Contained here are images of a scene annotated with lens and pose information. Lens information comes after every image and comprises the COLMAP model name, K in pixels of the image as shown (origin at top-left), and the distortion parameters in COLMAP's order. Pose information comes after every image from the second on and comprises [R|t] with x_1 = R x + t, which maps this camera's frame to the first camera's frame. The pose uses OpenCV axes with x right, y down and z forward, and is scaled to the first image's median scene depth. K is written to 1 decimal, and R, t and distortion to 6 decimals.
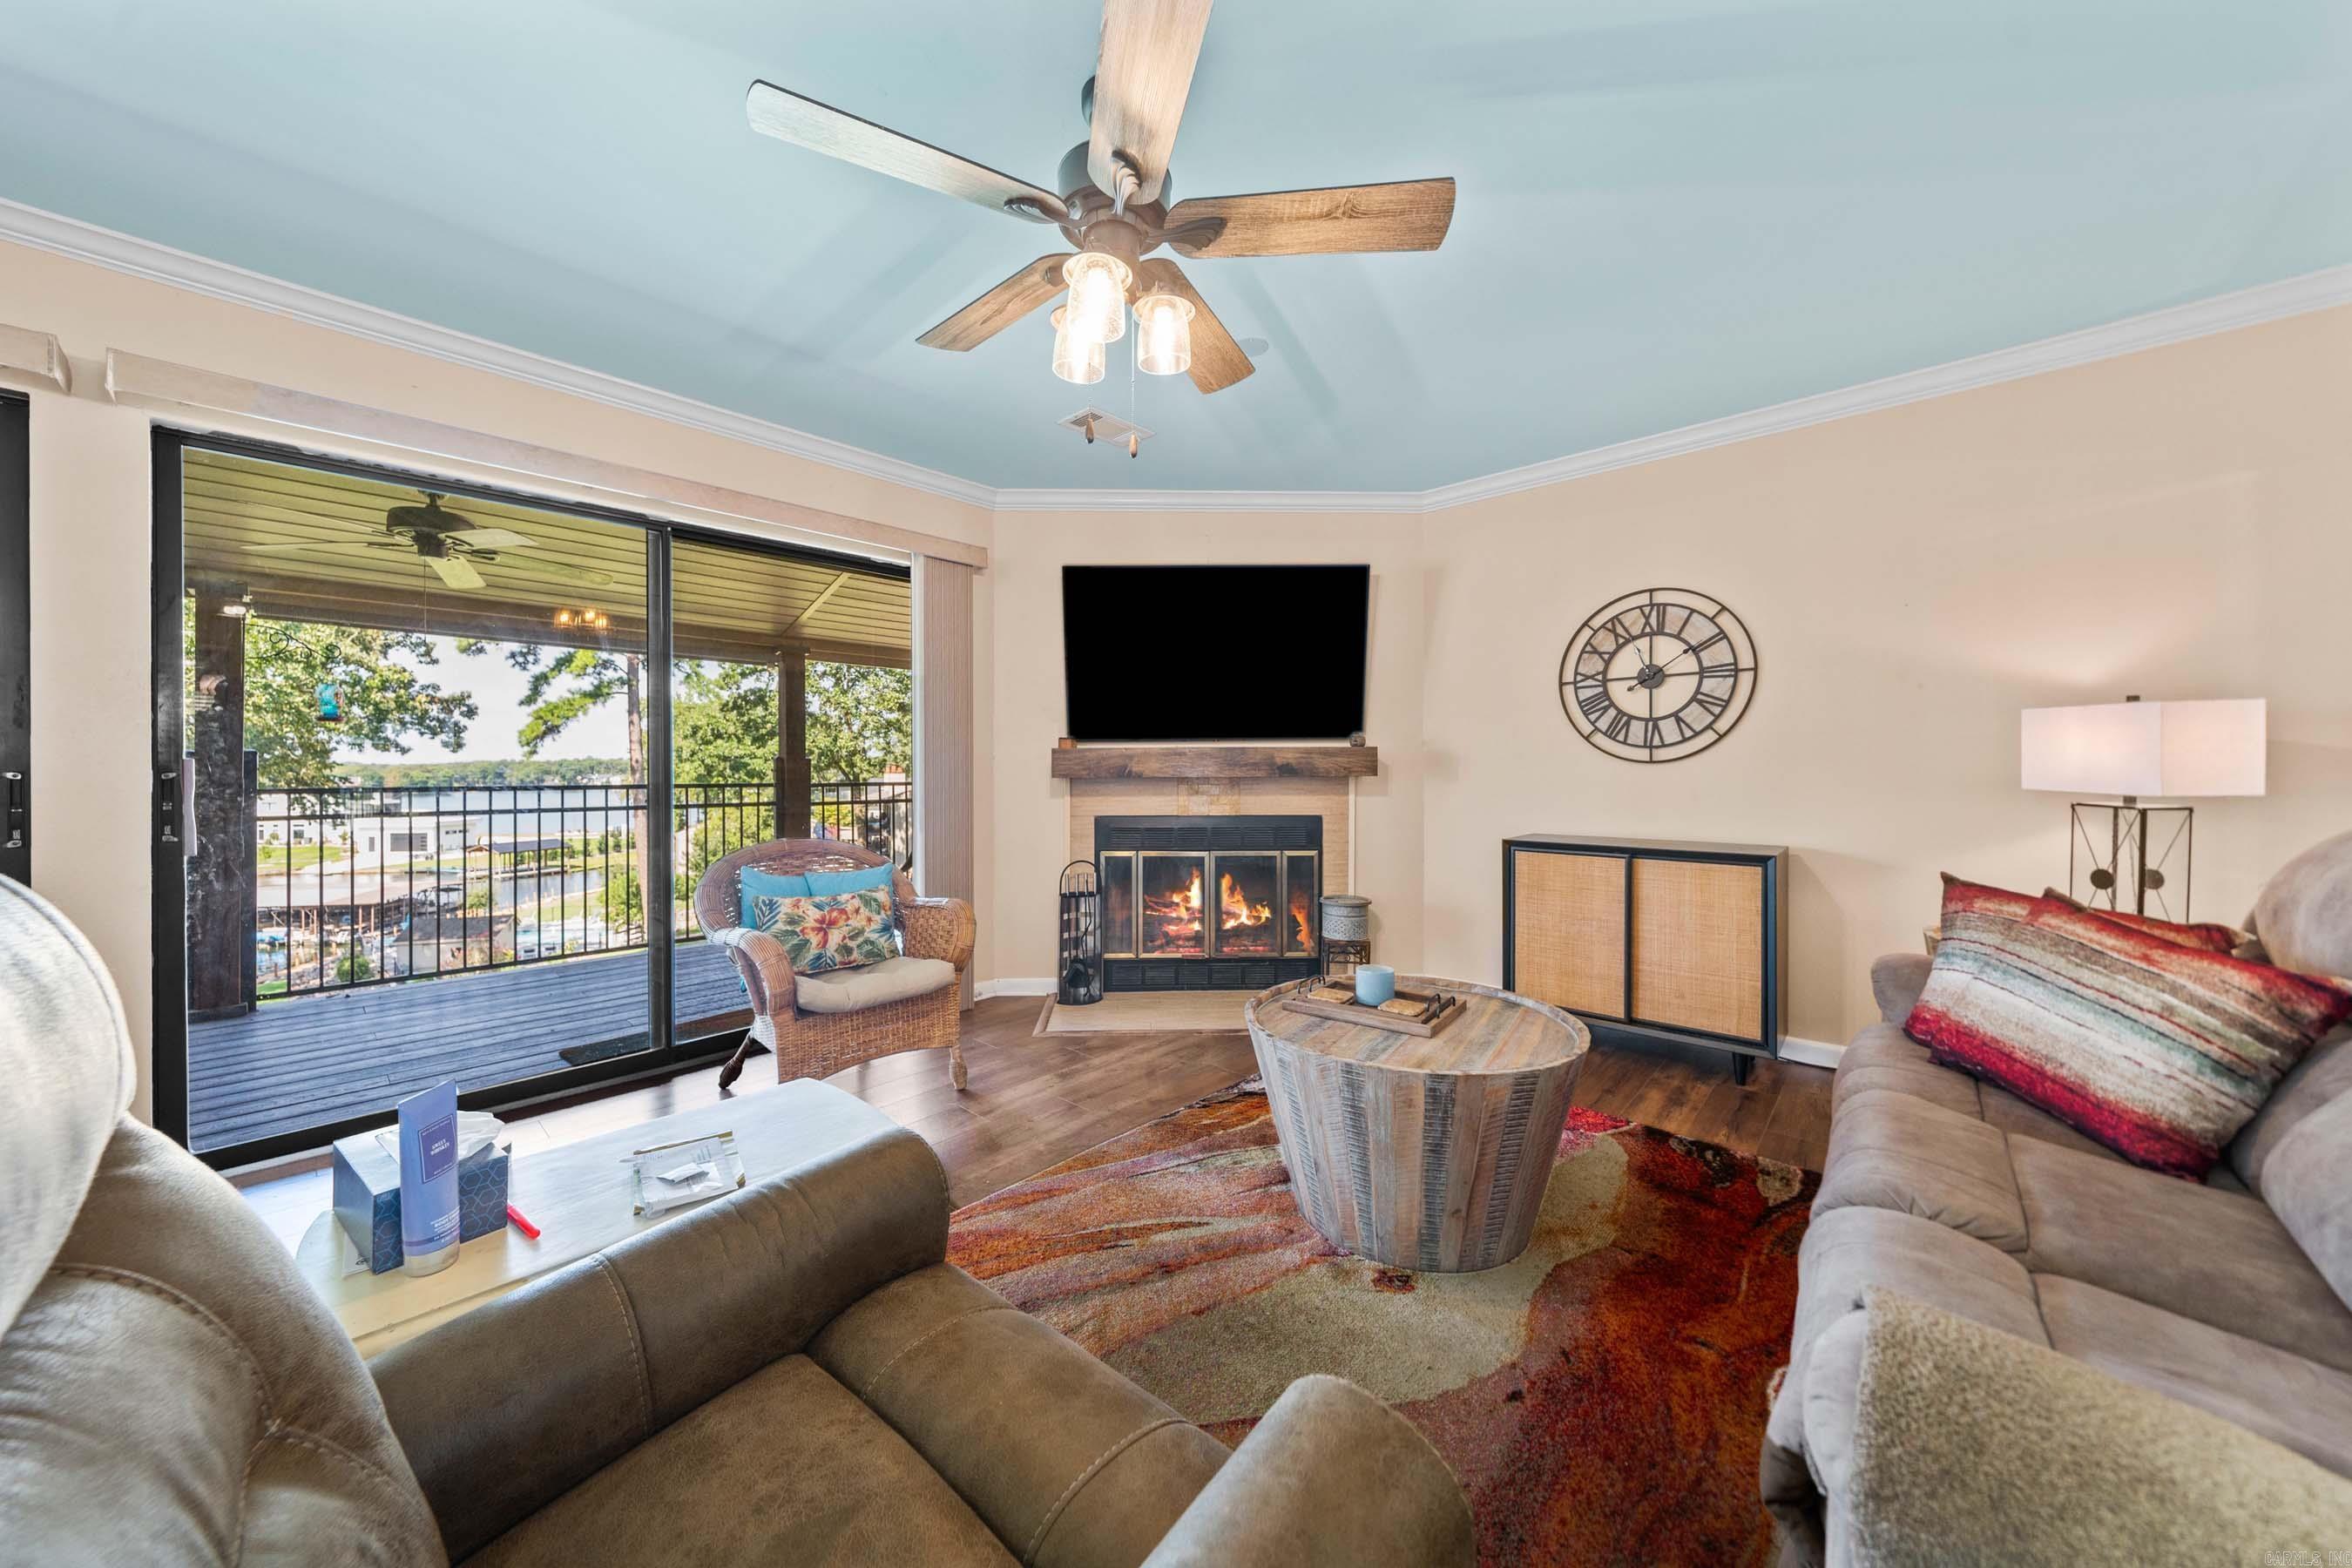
lens RADIAL K [[804.9, 0, 1167.1], [0, 804.9, 773.2], [0, 0, 1]] dist [-0.012939, 0.000285]
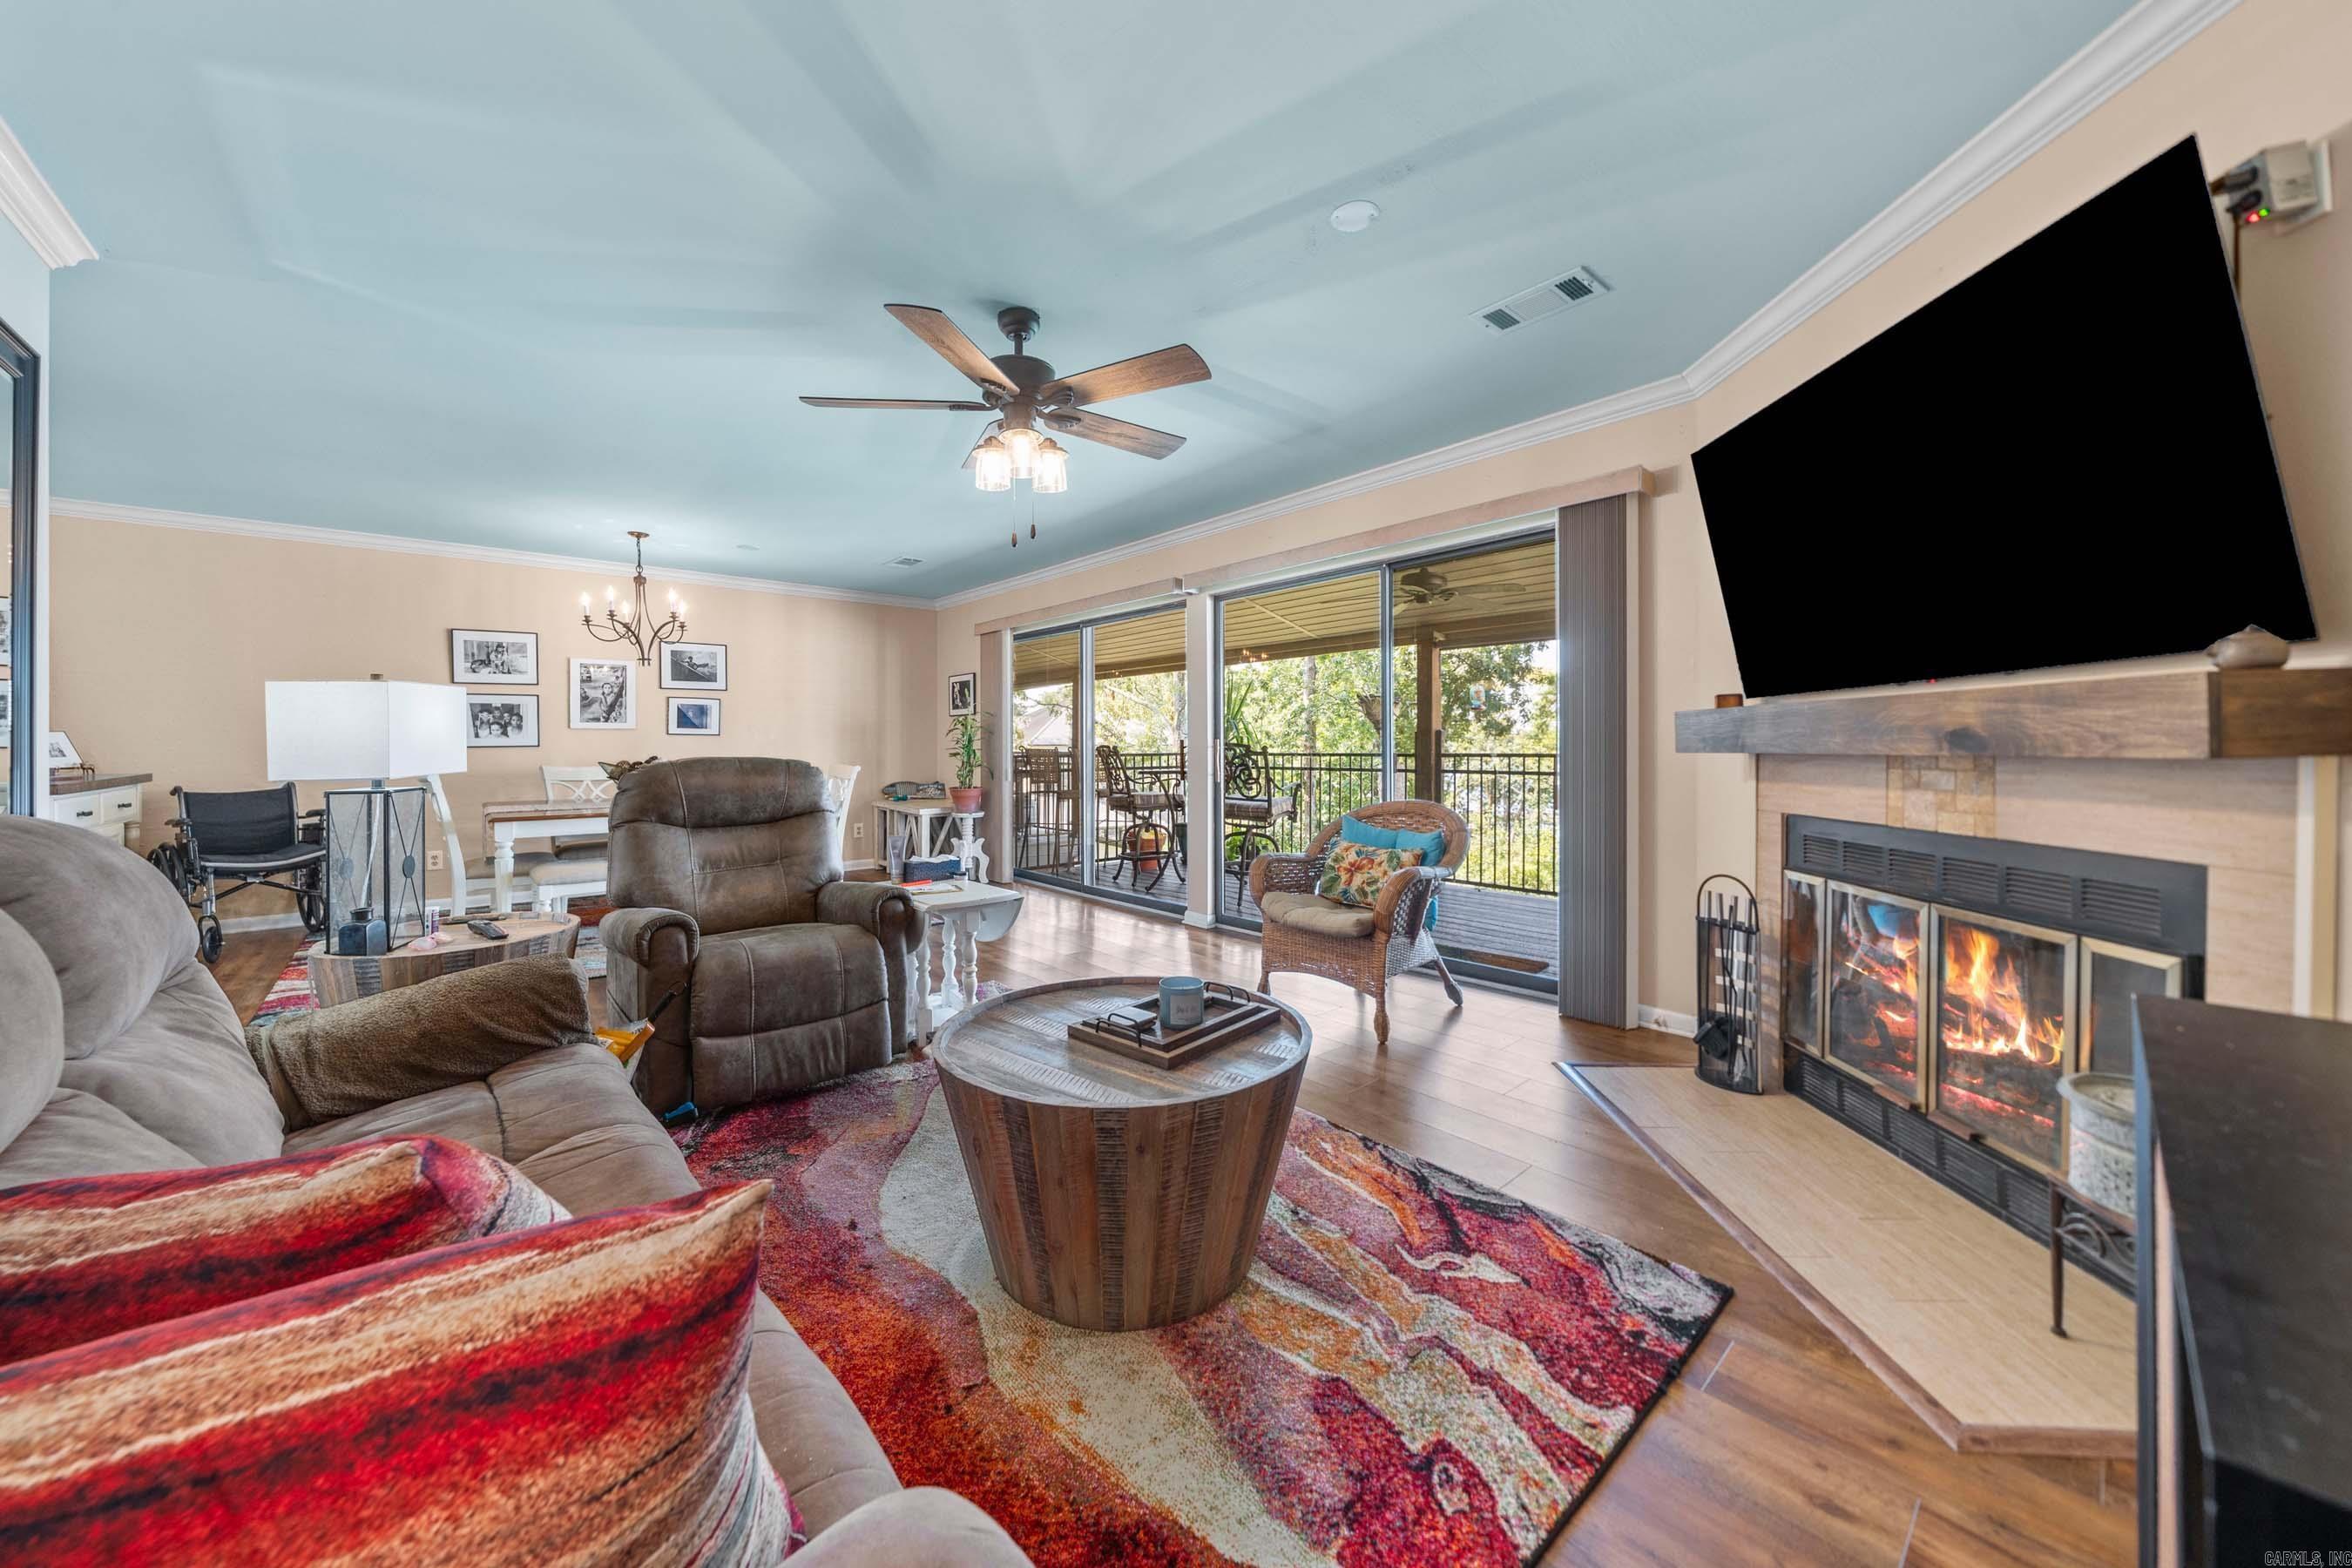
lens RADIAL K [[804.9, 0, 1154.1], [0, 804.9, 742.6], [0, 0, 1]] dist [-0.012939, 0.000285]
pose [[-0.100611, 0.000882, -0.994925, 0.688128], [0.005254, 0.999986, 0.000355, -0.006571], [0.994912, -0.005192, -0.100614, 0.662666]]
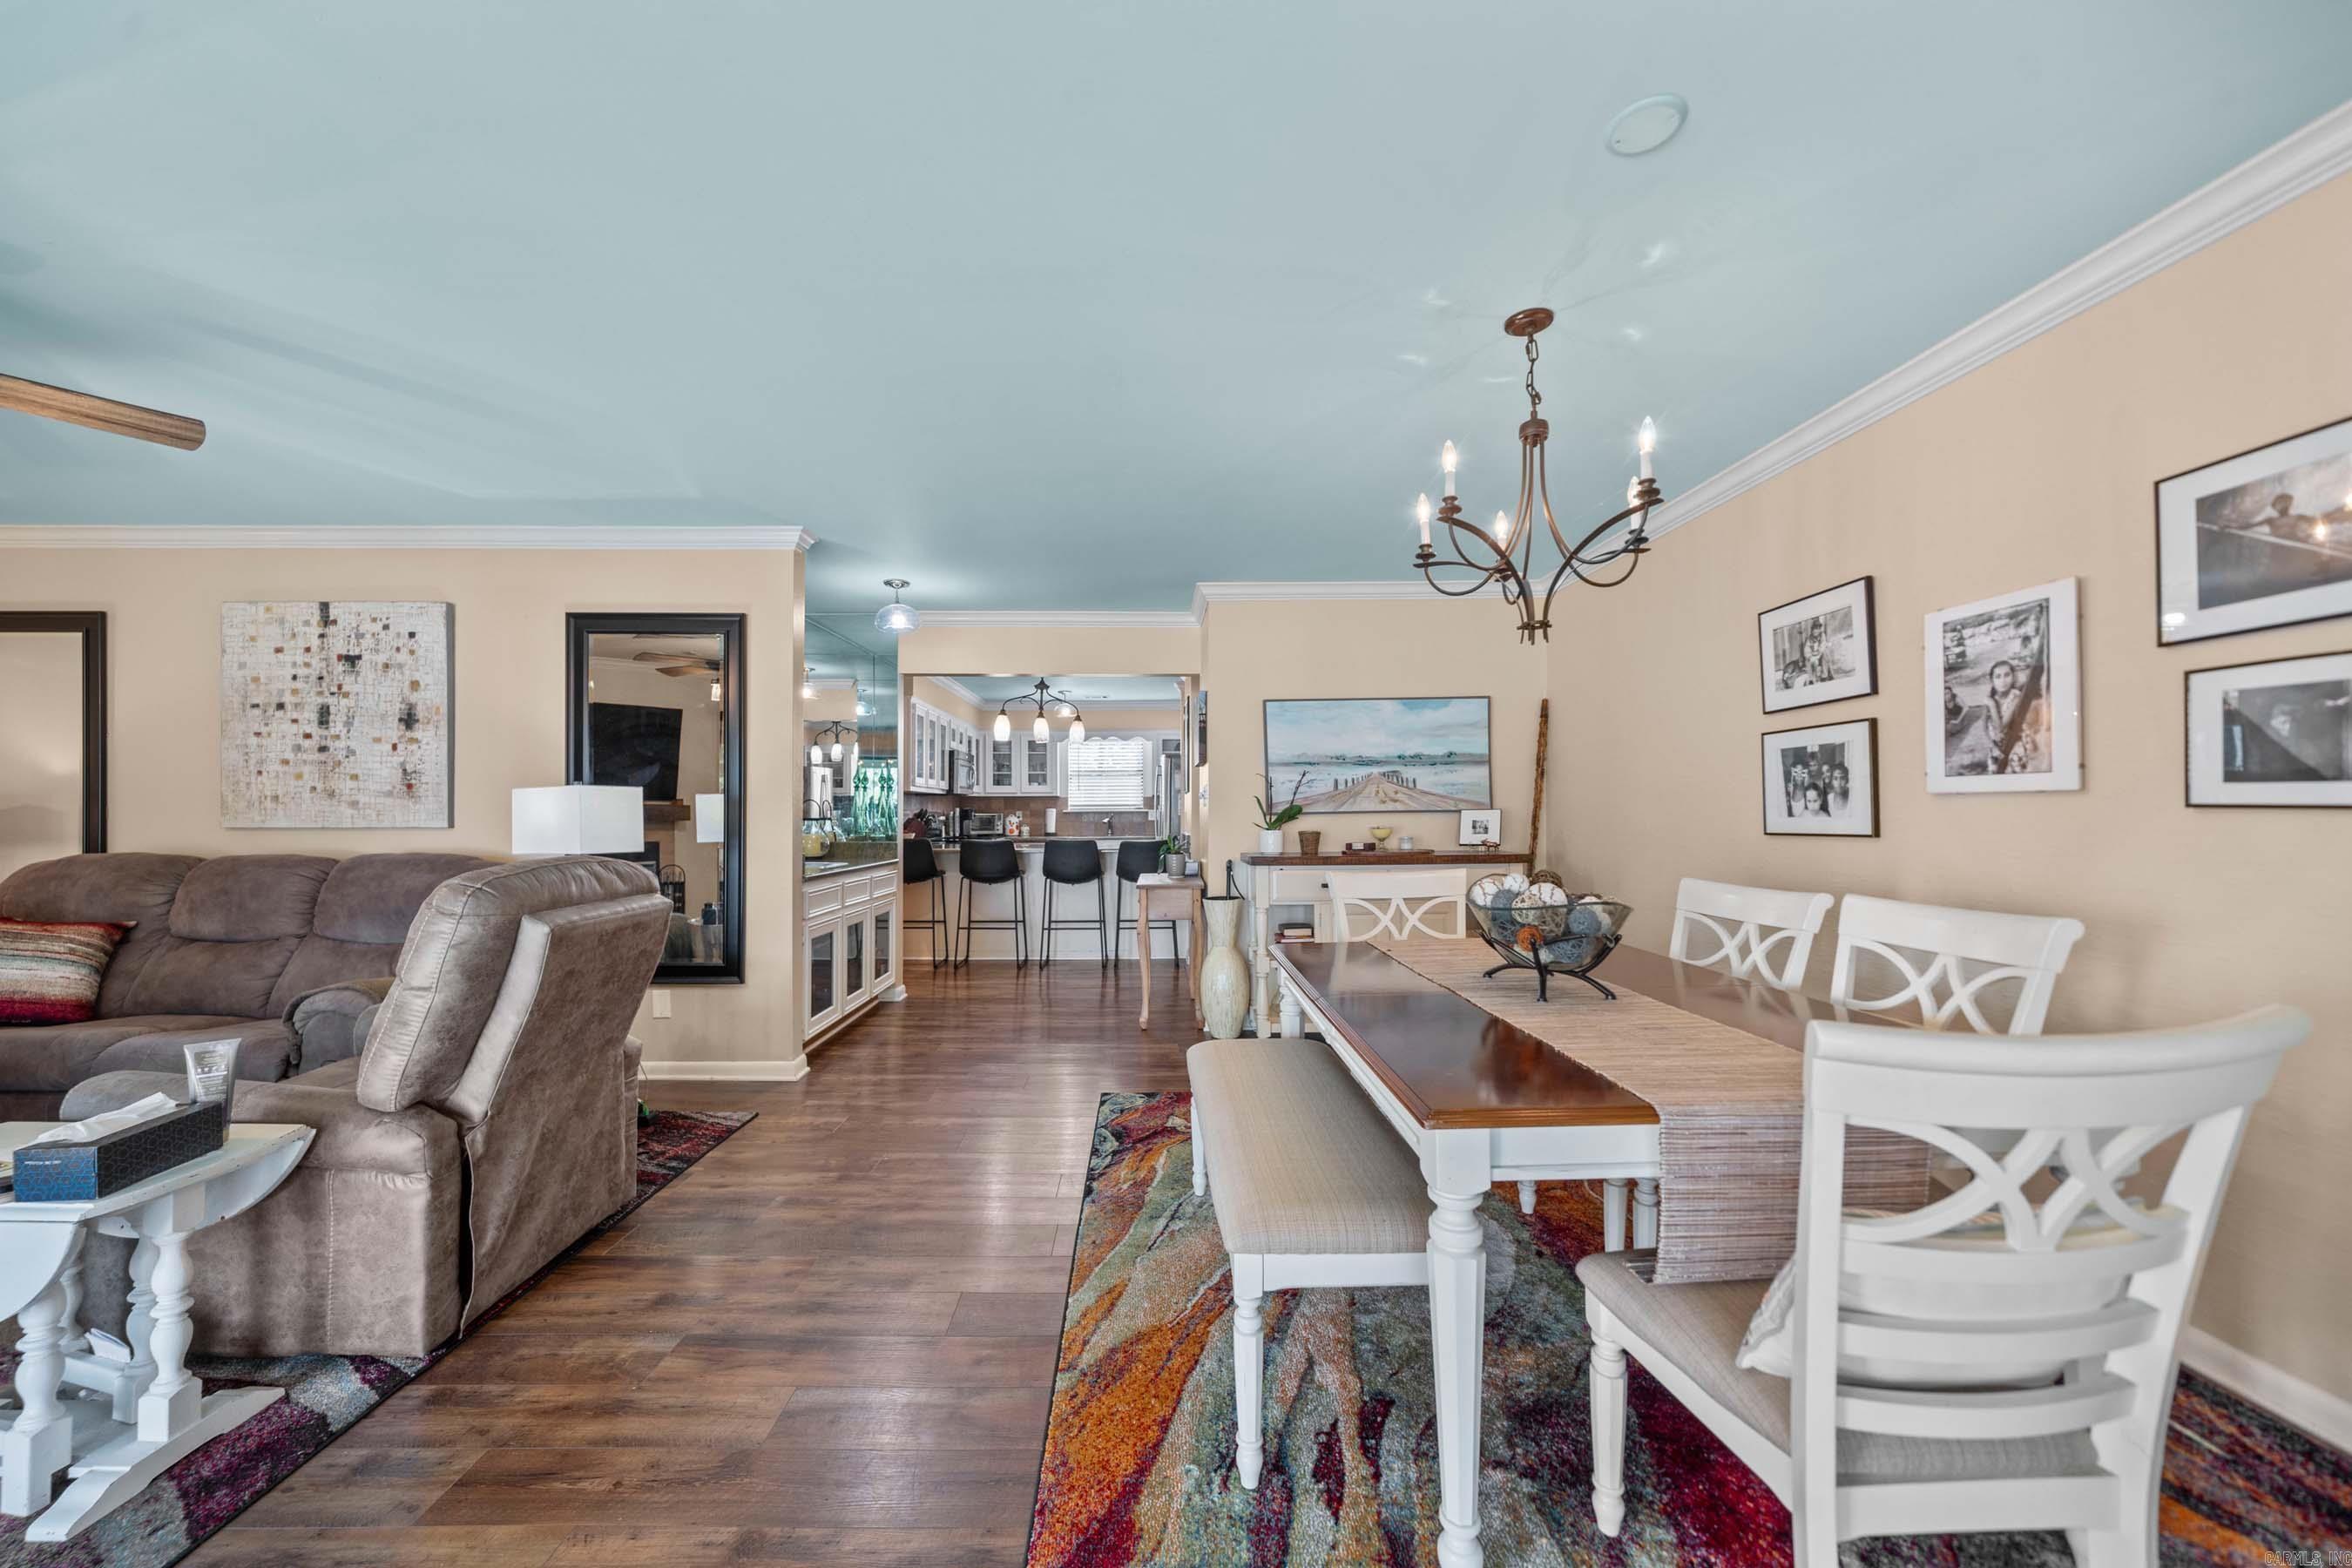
lens RADIAL K [[878.8, 0, 1175.7], [0, 878.8, 796.3], [0, 0, 1]] dist [-0.009297, 0.000438]
pose [[-0.701796, 0.014287, 0.712235, -0.996386], [0.001113, 0.999820, -0.018959, -0.027751], [-0.712378, -0.012513, -0.701685, 0.205299]]
